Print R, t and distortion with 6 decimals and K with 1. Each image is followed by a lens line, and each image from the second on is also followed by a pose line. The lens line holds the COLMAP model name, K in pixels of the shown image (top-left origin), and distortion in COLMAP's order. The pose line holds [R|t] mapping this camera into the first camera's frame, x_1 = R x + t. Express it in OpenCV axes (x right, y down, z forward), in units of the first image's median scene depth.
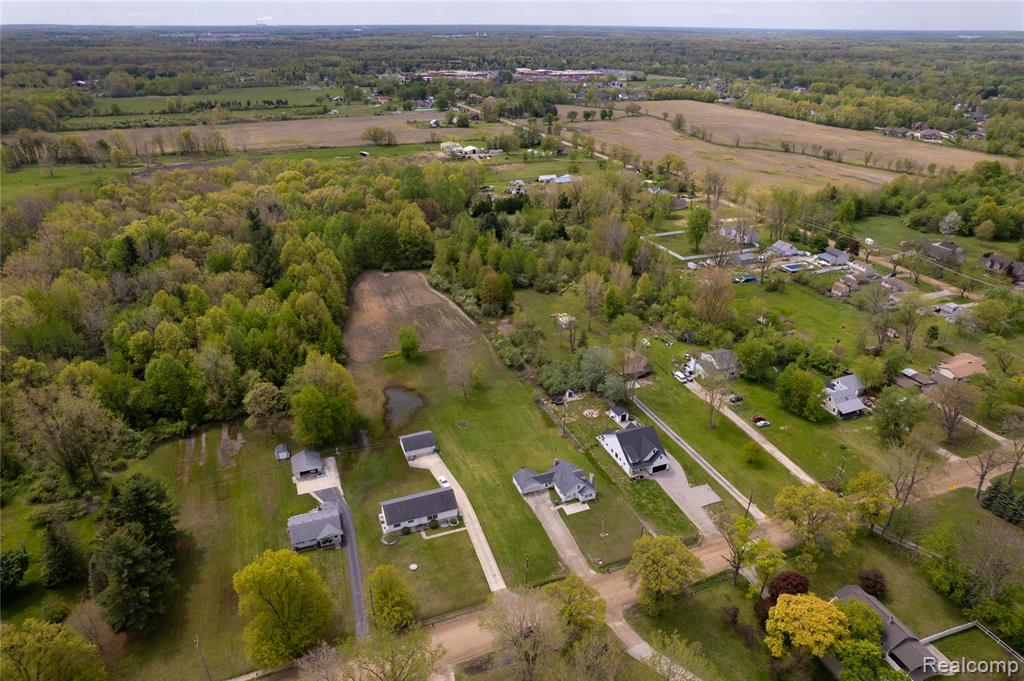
lens RADIAL K [[658.9, 0, 514.0], [0, 658.9, 343.8], [0, 0, 1]] dist [-0.079343, 0.069615]
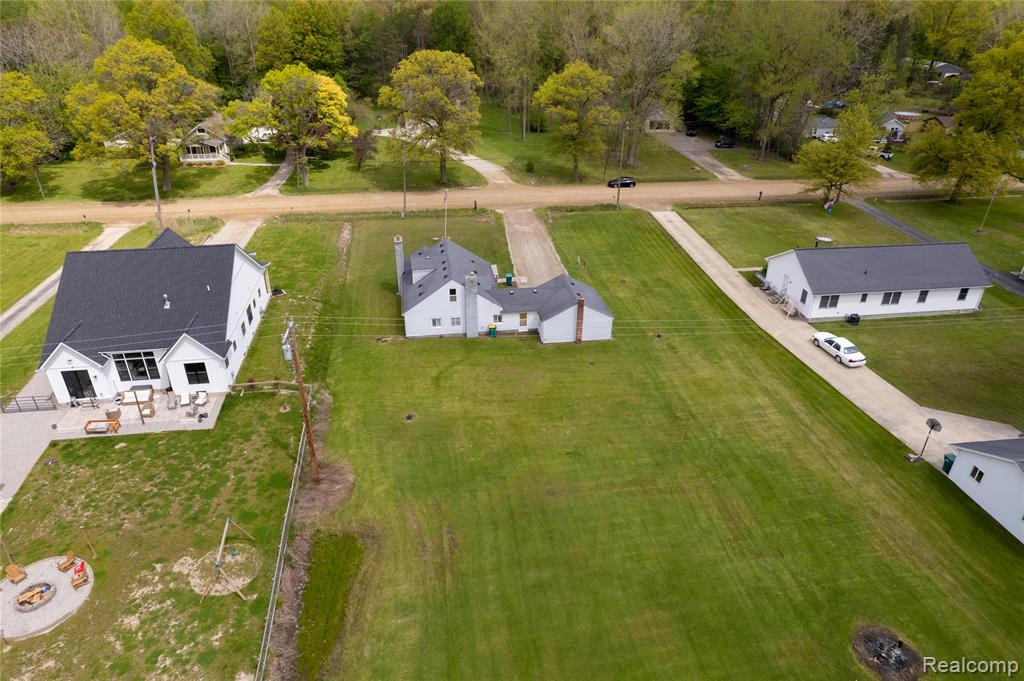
lens RADIAL K [[658.9, 0, 513.5], [0, 658.9, 343.4], [0, 0, 1]] dist [-0.079343, 0.069615]
pose [[-0.972868, -0.121582, 0.196841, -0.011674], [0.091659, 0.578635, 0.810420, -0.031706], [-0.212431, 0.806474, -0.551791, 0.749457]]
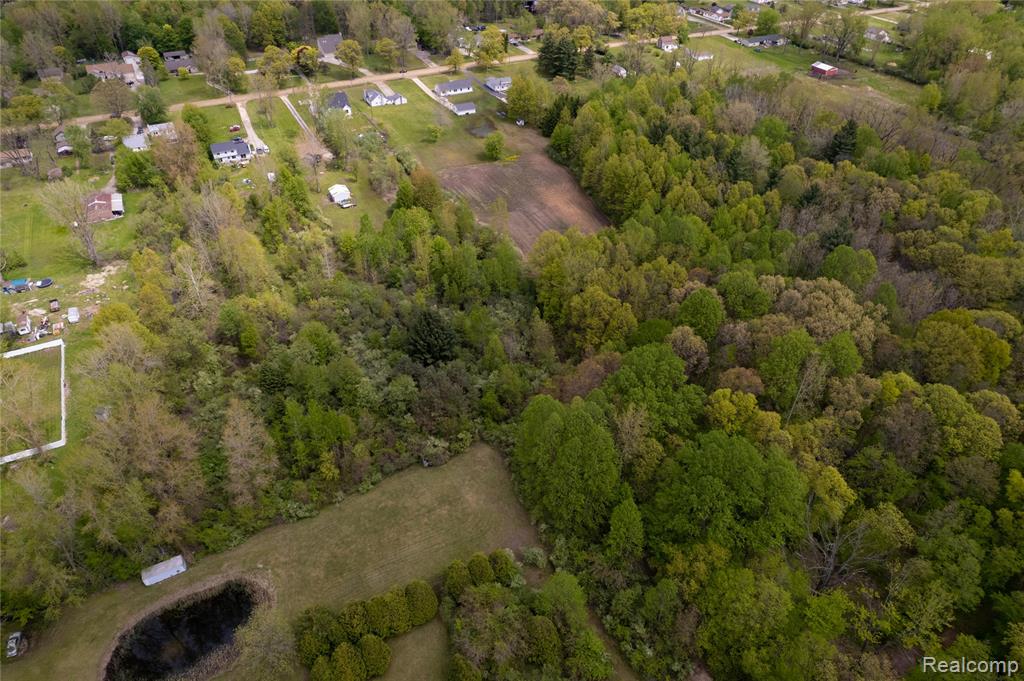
lens RADIAL K [[658.9, 0, 515.3], [0, 658.9, 346.5], [0, 0, 1]] dist [-0.079343, 0.069615]
pose [[-0.994833, 0.049208, -0.088801, -0.068043], [-0.061207, 0.407140, 0.911312, -0.754796], [0.080998, 0.912039, -0.402025, 1.503979]]
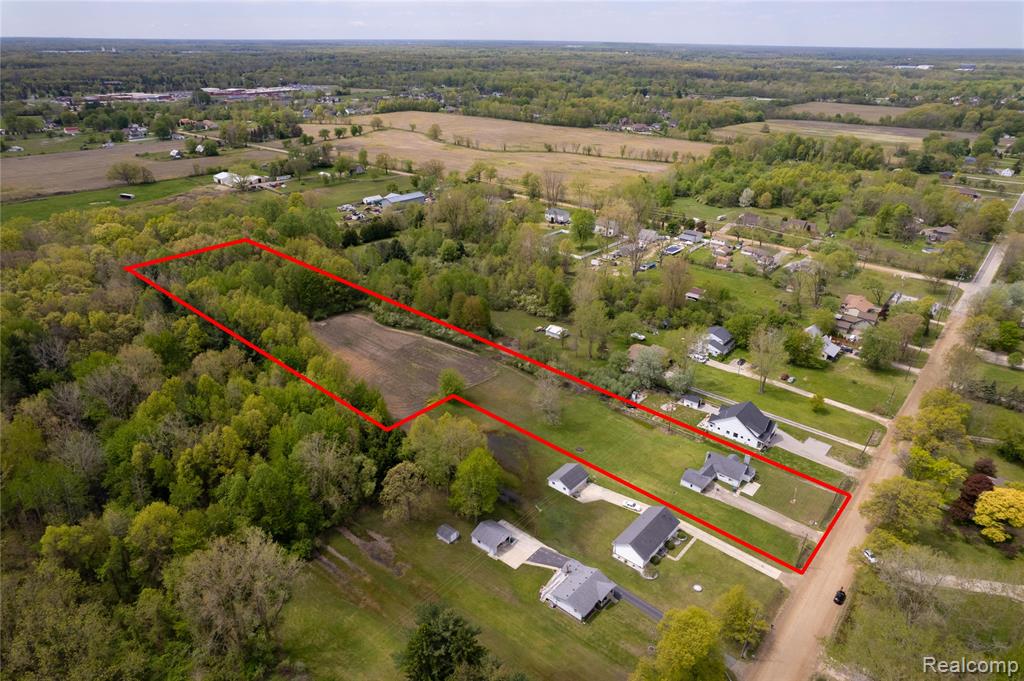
lens RADIAL K [[658.9, 0, 515.8], [0, 658.9, 342.9], [0, 0, 1]] dist [-0.079343, 0.069615]
pose [[0.877789, -0.201635, 0.434546, -0.399215], [0.208928, 0.977424, 0.031500, -0.060239], [-0.431087, 0.063139, 0.900099, 0.107683]]
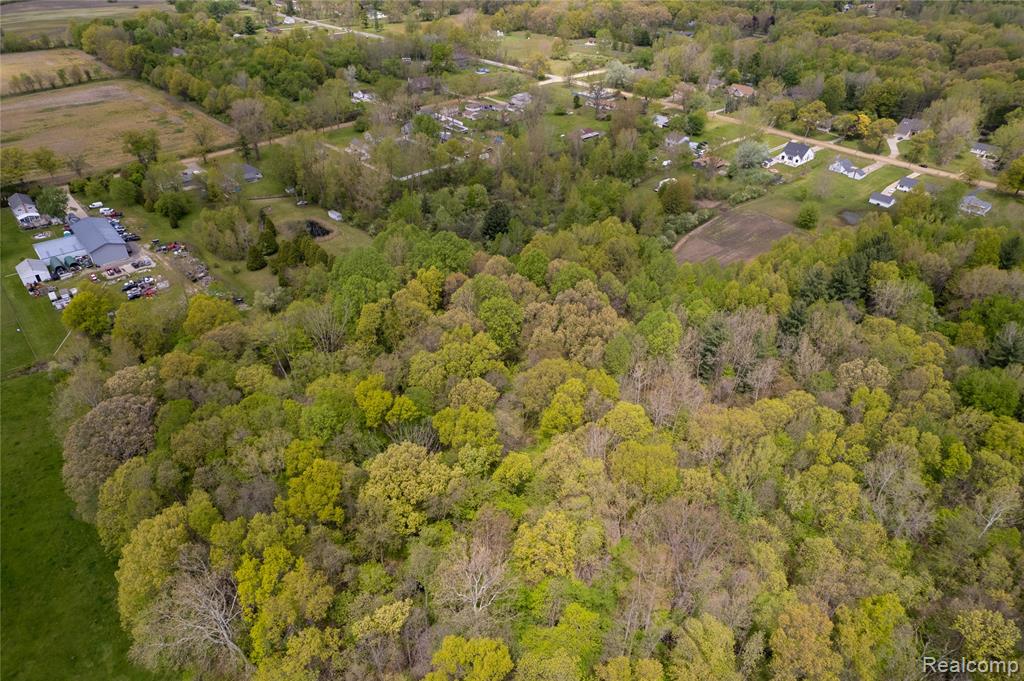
lens RADIAL K [[658.9, 0, 512.5], [0, 658.9, 340.5], [0, 0, 1]] dist [-0.079343, 0.069615]
pose [[-0.373906, -0.528597, 0.762089, -0.815678], [0.398673, 0.650300, 0.646660, -0.689196], [-0.837409, 0.545614, -0.032414, 1.357936]]
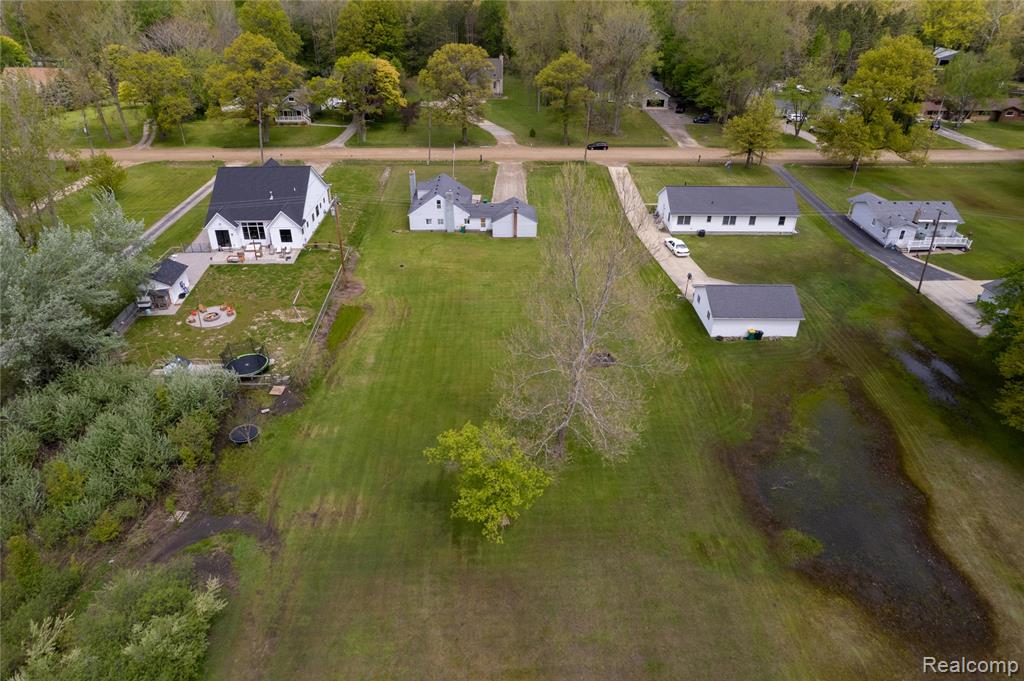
lens RADIAL K [[658.9, 0, 511.8], [0, 658.9, 339.8], [0, 0, 1]] dist [-0.079343, 0.069615]
pose [[-0.938984, -0.183993, 0.290612, -0.091239], [0.142363, 0.561242, 0.815316, -0.099951], [-0.313116, 0.806941, -0.500804, 0.834384]]
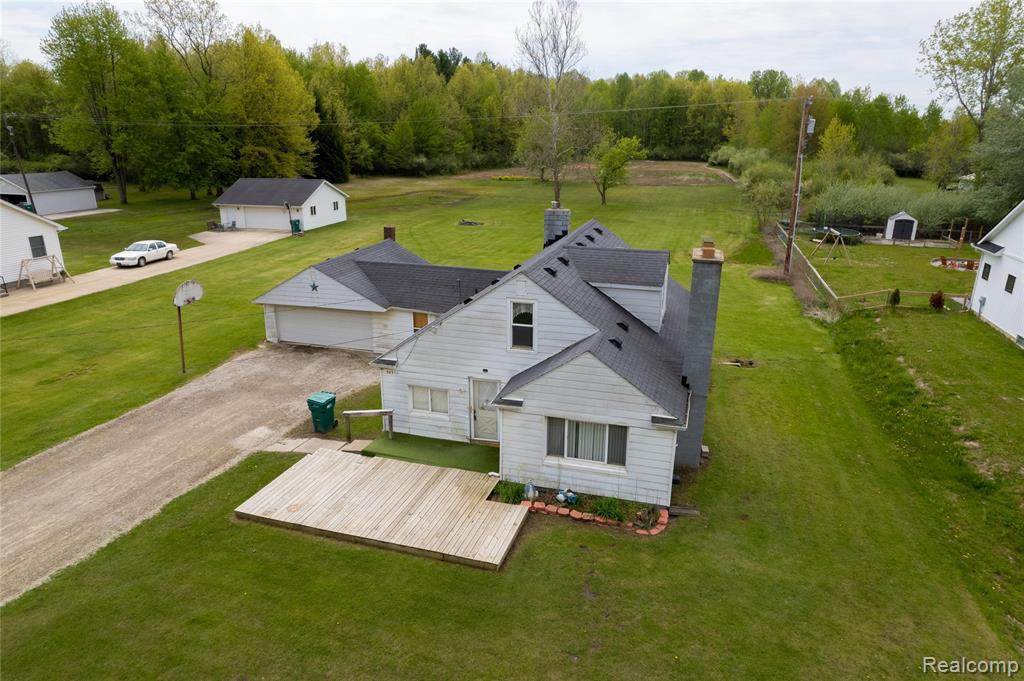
lens RADIAL K [[658.9, 0, 512.5], [0, 658.9, 342.3], [0, 0, 1]] dist [-0.079343, 0.069615]
pose [[0.785745, 0.189352, -0.588855, 0.094770], [-0.277706, 0.958644, -0.062299, 0.137293], [0.552706, 0.212479, 0.805834, 0.554848]]
